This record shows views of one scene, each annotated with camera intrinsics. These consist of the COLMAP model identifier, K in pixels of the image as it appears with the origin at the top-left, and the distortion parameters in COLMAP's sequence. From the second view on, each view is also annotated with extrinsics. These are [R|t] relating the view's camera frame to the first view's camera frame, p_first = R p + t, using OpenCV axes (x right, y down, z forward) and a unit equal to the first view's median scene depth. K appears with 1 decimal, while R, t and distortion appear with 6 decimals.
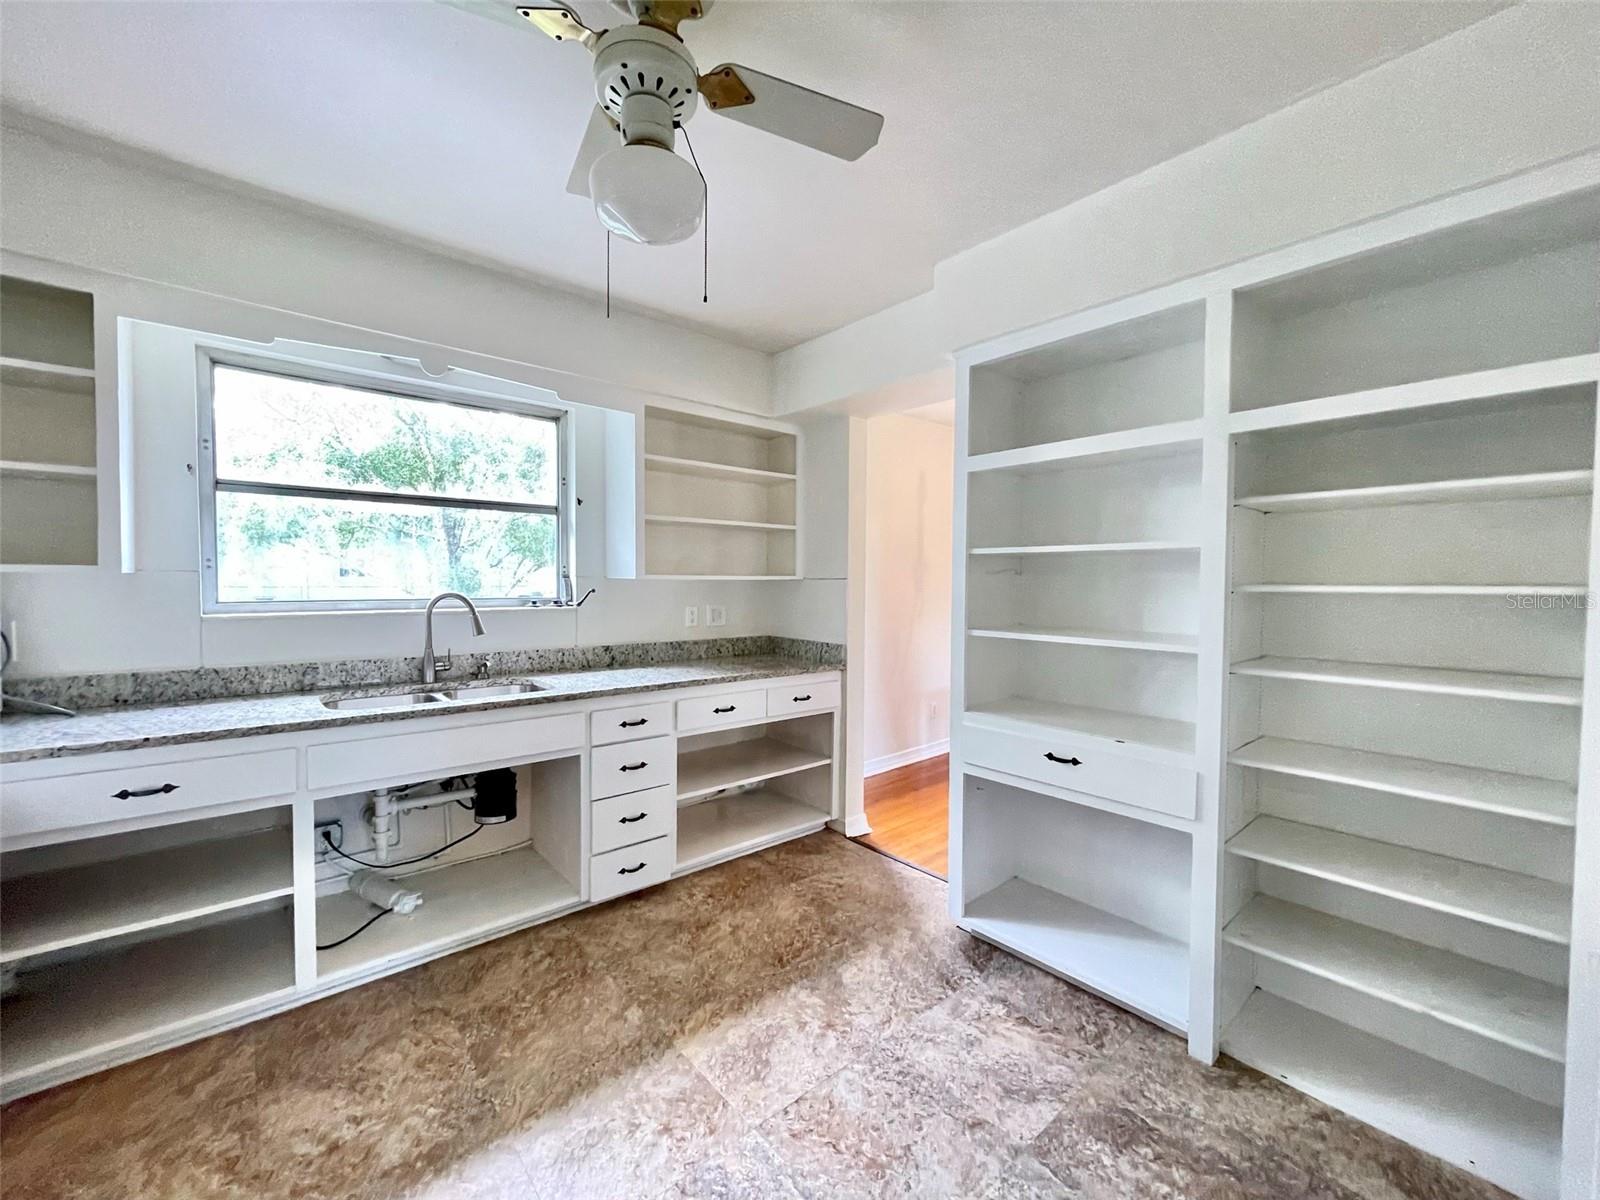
lens RADIAL K [[647.4, 0, 801.7], [0, 647.4, 597.4], [0, 0, 1]] dist [-0.004466, 0.000426]
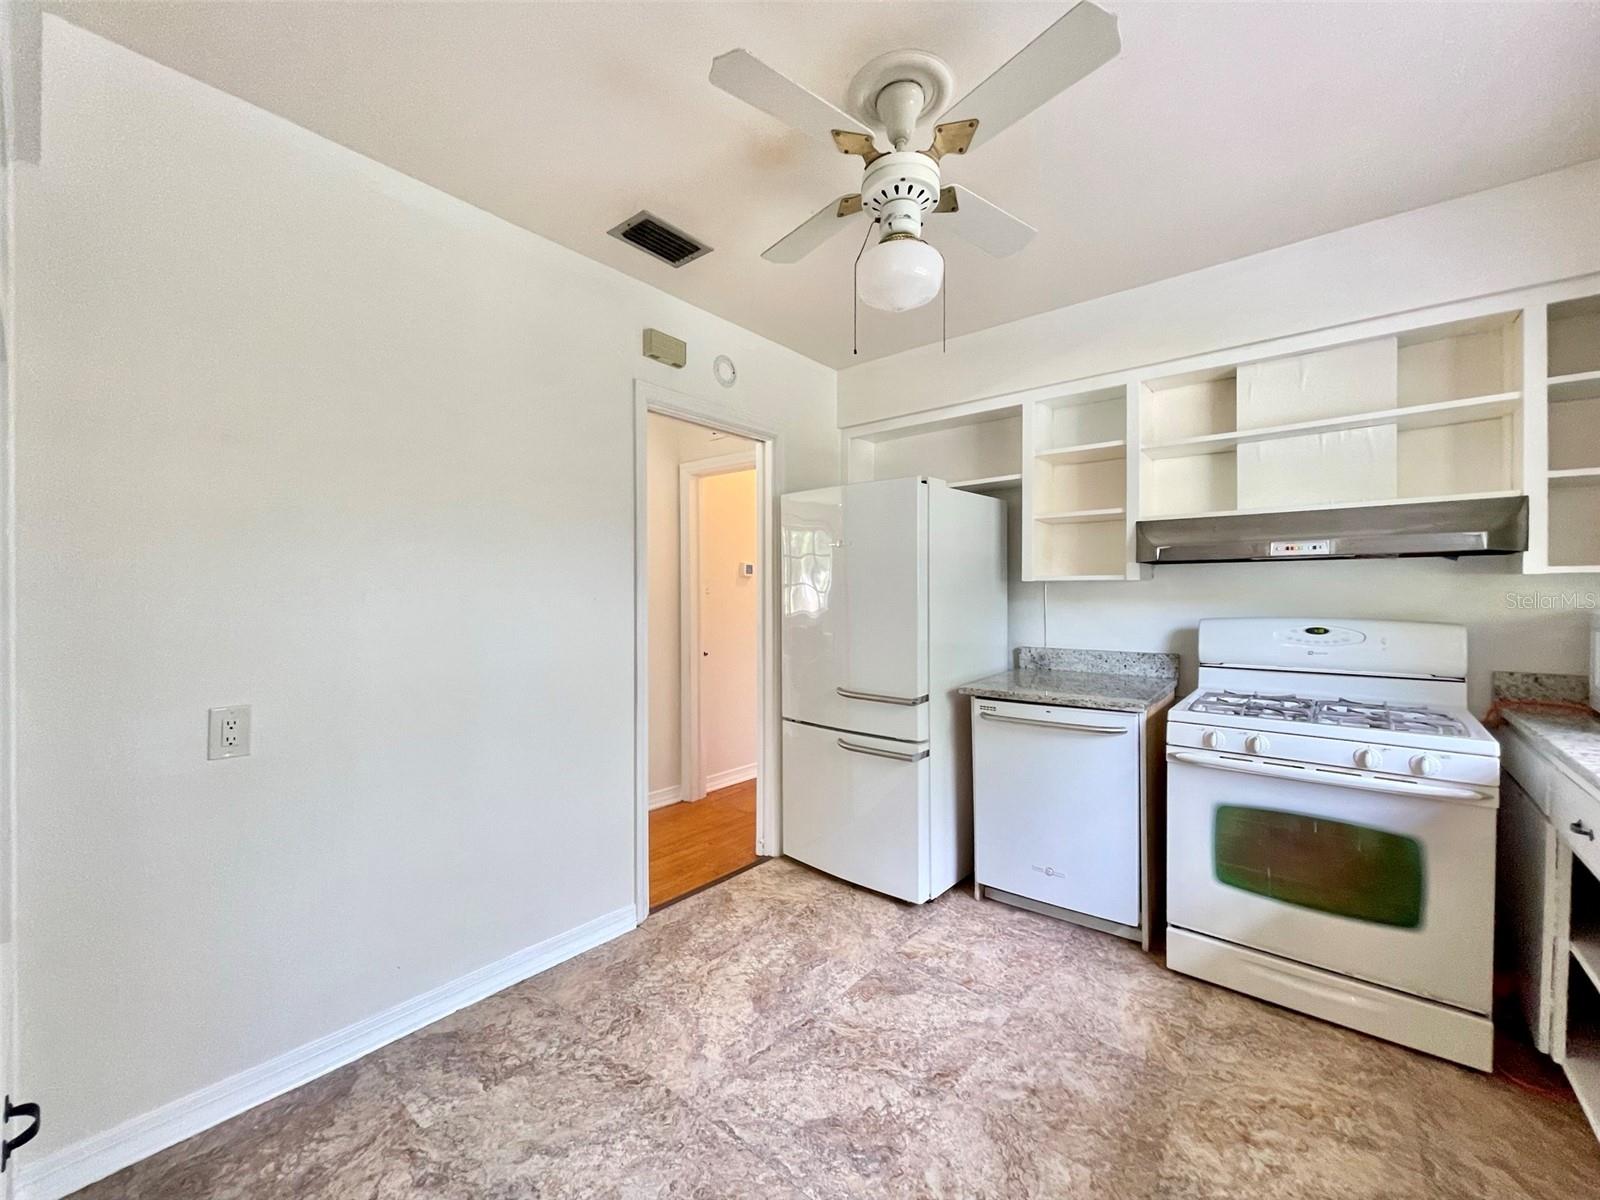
lens RADIAL K [[647.4, 0, 796.9], [0, 647.4, 600.8], [0, 0, 1]] dist [-0.004466, 0.000426]
pose [[-0.988228, -0.008545, -0.152751, 0.090207], [-0.013914, 0.999321, 0.034116, -0.006849], [0.152356, 0.035840, -0.987676, 1.305772]]
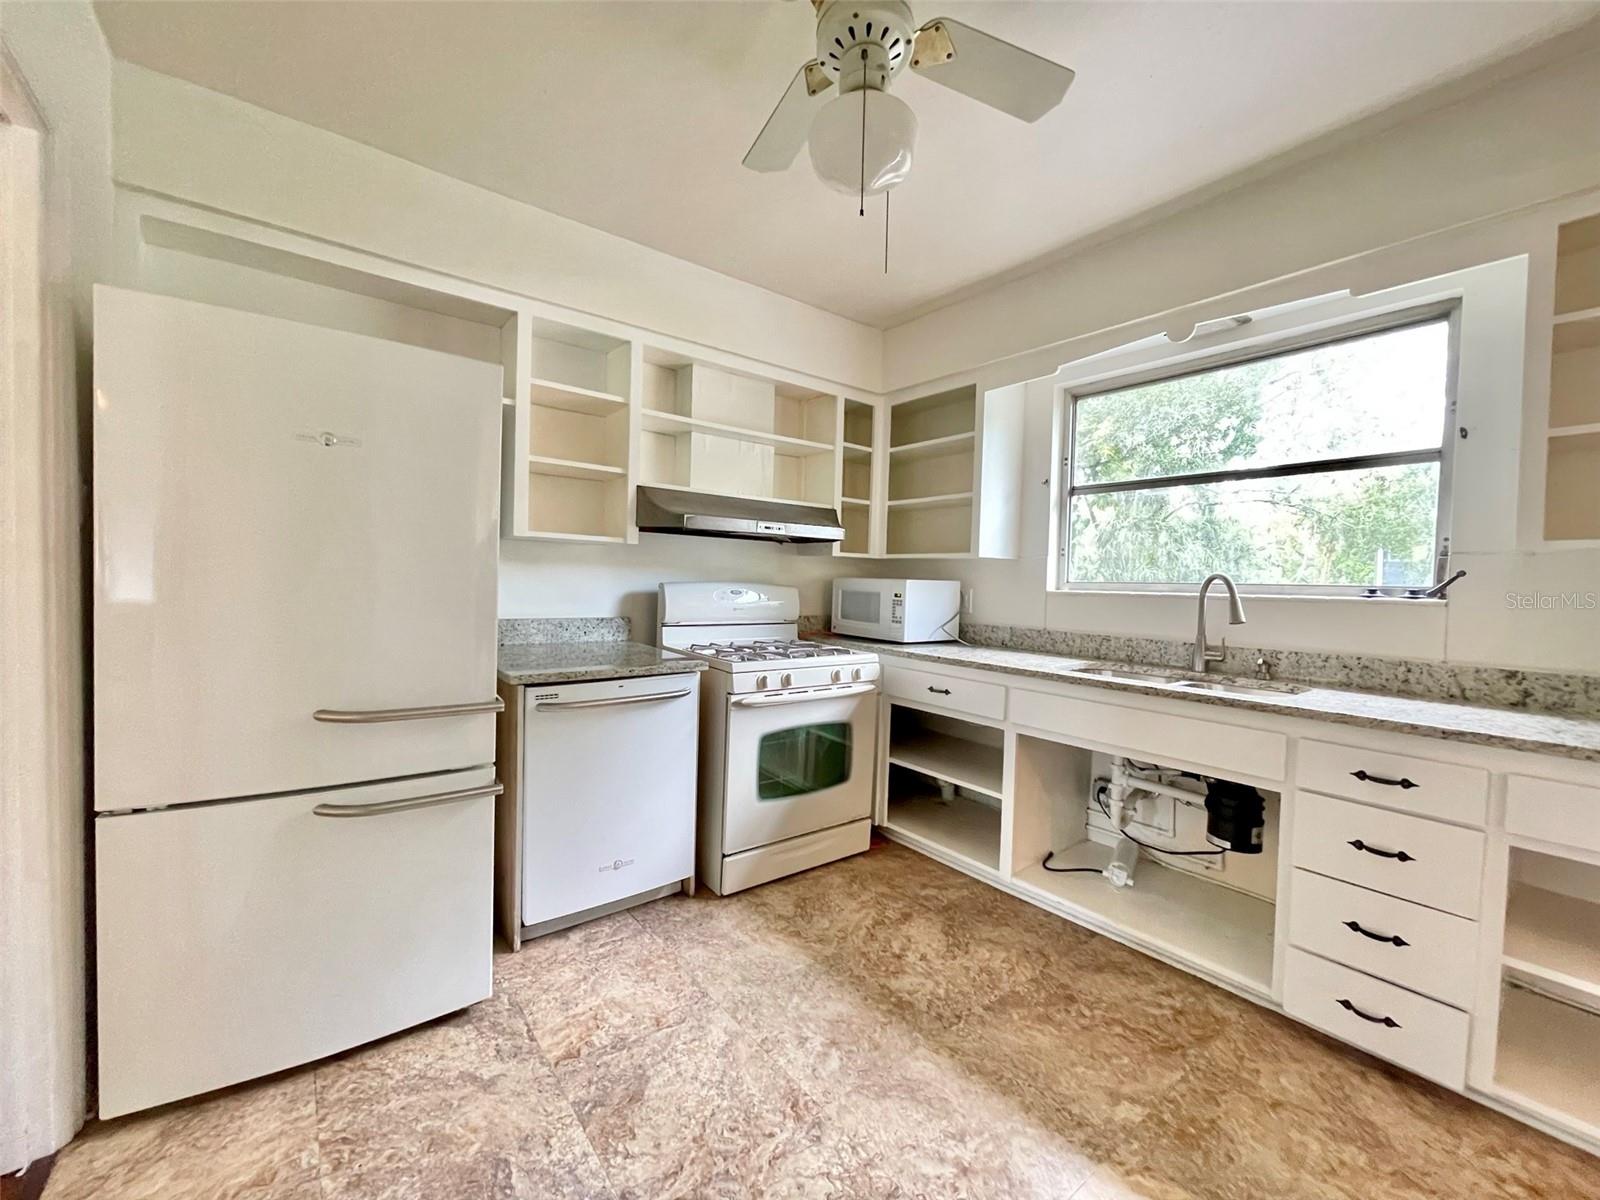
lens RADIAL K [[647.4, 0, 790.0], [0, 647.4, 600.7], [0, 0, 1]] dist [-0.004466, 0.000426]
pose [[-0.065950, 0.016780, -0.997682, 0.466232], [-0.053921, 0.998338, 0.020355, 0.052944], [0.996365, 0.055139, -0.064936, 0.573633]]
